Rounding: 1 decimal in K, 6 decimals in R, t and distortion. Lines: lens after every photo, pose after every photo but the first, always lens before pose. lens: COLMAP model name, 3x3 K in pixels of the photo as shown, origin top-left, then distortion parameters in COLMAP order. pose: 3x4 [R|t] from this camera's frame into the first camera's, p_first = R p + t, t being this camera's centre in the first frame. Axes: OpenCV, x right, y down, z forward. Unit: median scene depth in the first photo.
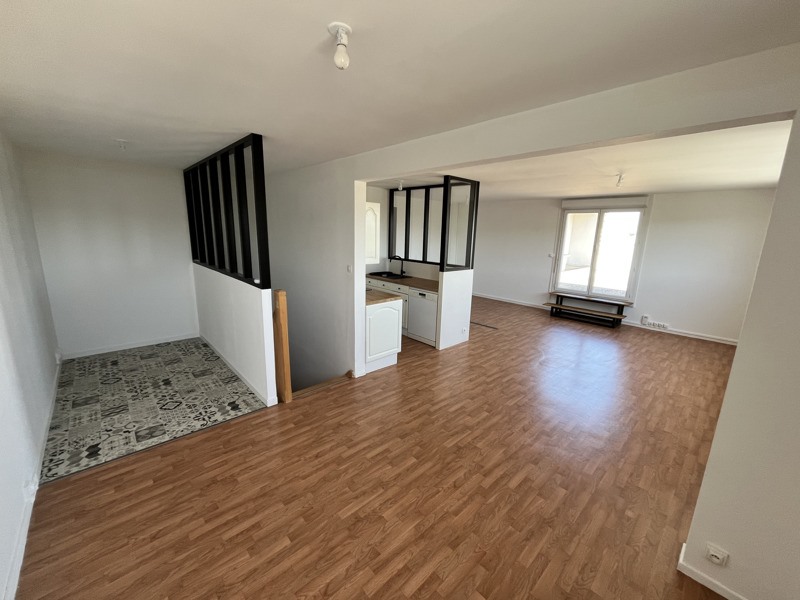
lens RADIAL K [[323.1, 0, 367.9], [0, 323.1, 258.9], [0, 0, 1]] dist [0.000566, -0.000678]
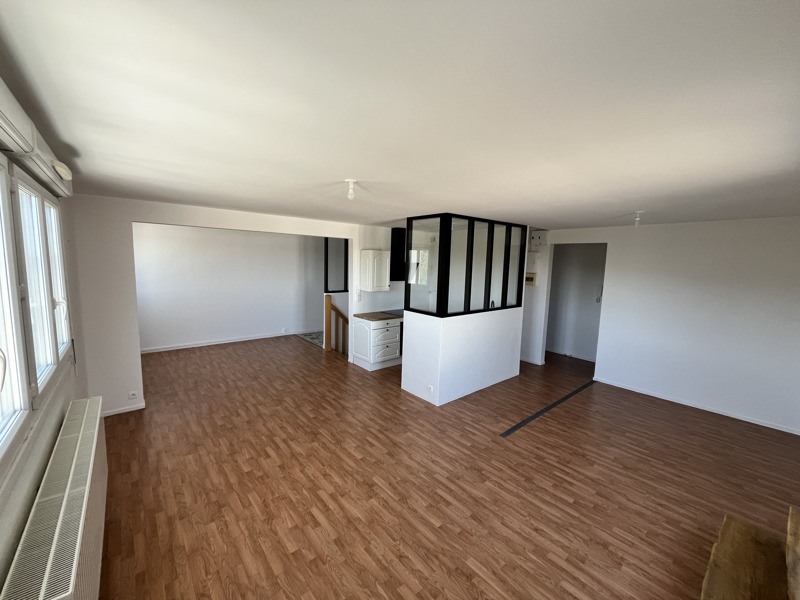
lens RADIAL K [[324.9, 0, 400.0], [0, 324.9, 300.0], [0, 0, 1]] dist [-0.002049, -0.000560]
pose [[-0.000764, 0.081991, -0.996633, 0.972080], [-0.112576, 0.990291, 0.081555, -0.043175], [0.993643, 0.112259, 0.008473, 0.821040]]
